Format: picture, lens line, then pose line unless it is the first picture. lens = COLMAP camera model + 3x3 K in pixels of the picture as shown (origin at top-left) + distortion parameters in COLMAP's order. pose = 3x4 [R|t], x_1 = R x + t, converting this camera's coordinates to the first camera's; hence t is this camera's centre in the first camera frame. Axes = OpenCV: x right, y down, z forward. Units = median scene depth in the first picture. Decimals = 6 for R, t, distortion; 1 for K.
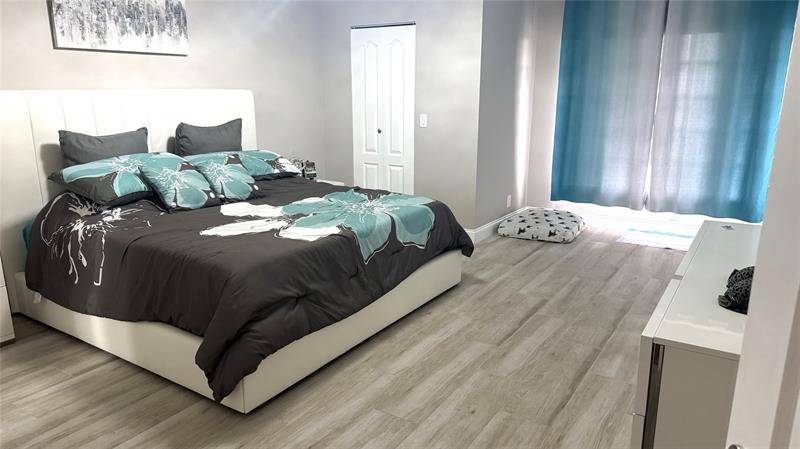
lens RADIAL K [[569.1, 0, 393.2], [0, 569.1, 225.3], [0, 0, 1]] dist [0.019516, -0.033536]
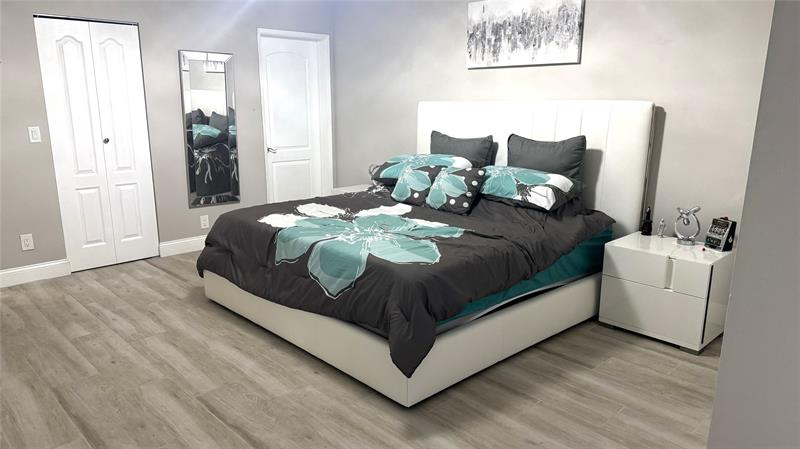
lens RADIAL K [[569.1, 0, 395.1], [0, 569.1, 224.4], [0, 0, 1]] dist [0.019516, -0.033536]
pose [[-0.237487, 0.207021, -0.949074, 0.720126], [-0.226735, 0.938225, 0.261390, -0.267110], [0.944559, 0.277265, -0.175878, 1.118717]]
